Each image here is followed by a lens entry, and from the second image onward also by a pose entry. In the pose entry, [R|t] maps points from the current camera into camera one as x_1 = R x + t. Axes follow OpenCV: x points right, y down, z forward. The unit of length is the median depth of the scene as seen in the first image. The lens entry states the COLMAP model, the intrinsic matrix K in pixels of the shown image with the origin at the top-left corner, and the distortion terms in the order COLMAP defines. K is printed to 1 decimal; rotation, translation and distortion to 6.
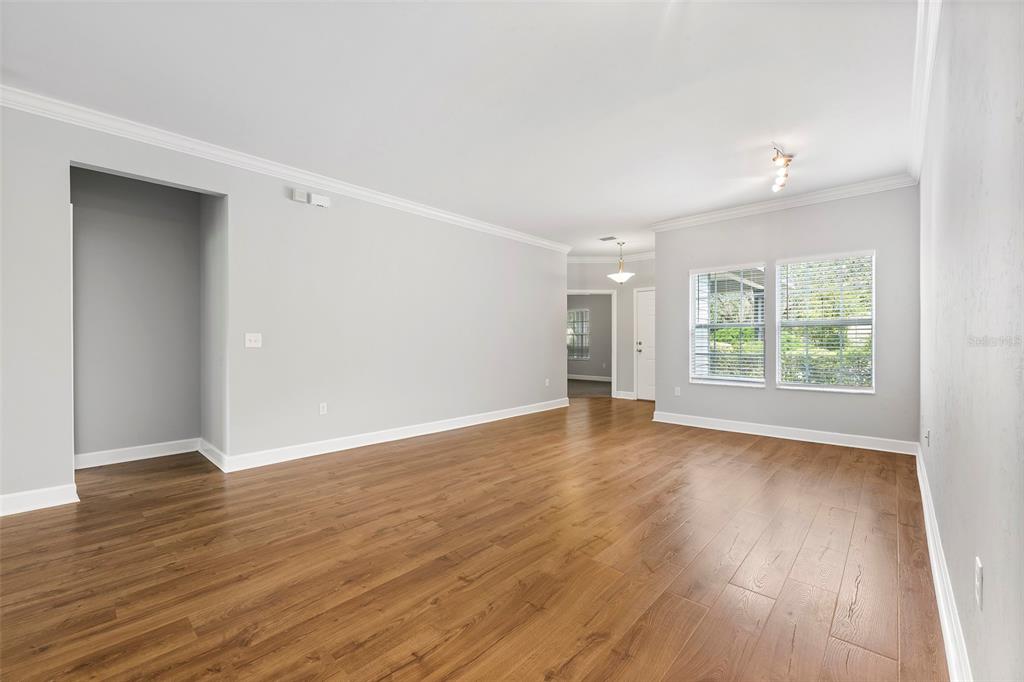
lens RADIAL K [[414.4, 0, 511.9], [0, 414.4, 340.7], [0, 0, 1]] dist [0.003040, 0.000026]
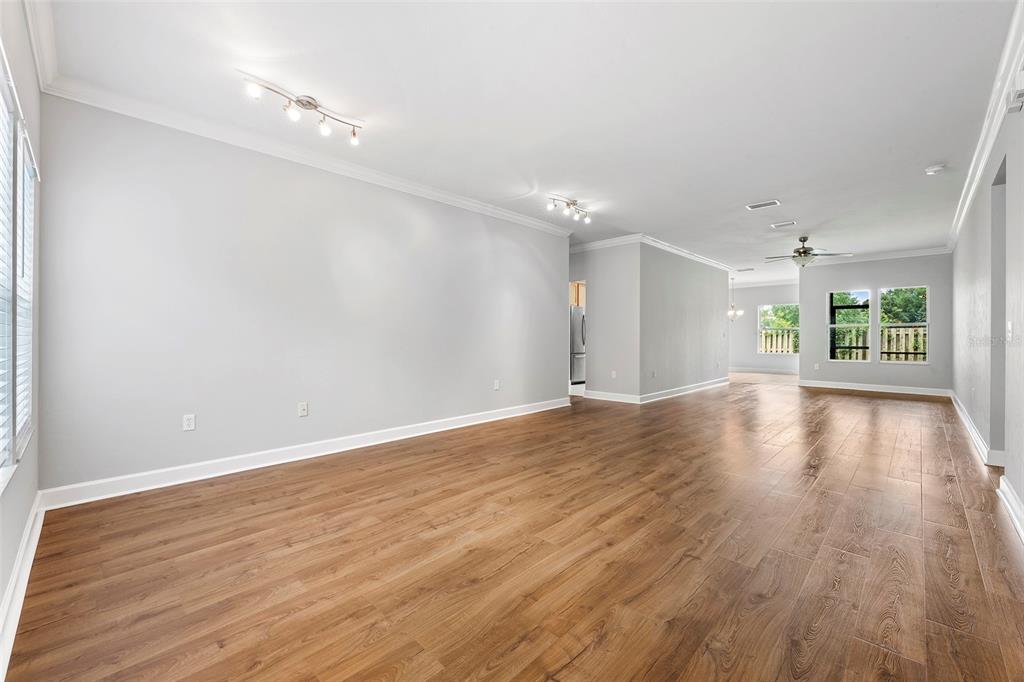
lens RADIAL K [[414.4, 0, 513.8], [0, 414.4, 337.0], [0, 0, 1]] dist [0.003040, 0.000026]
pose [[-0.999796, -0.001669, 0.020122, 0.278744], [-0.001623, 0.999996, 0.002299, 0.006759], [-0.020126, 0.002265, -0.999795, 1.946085]]
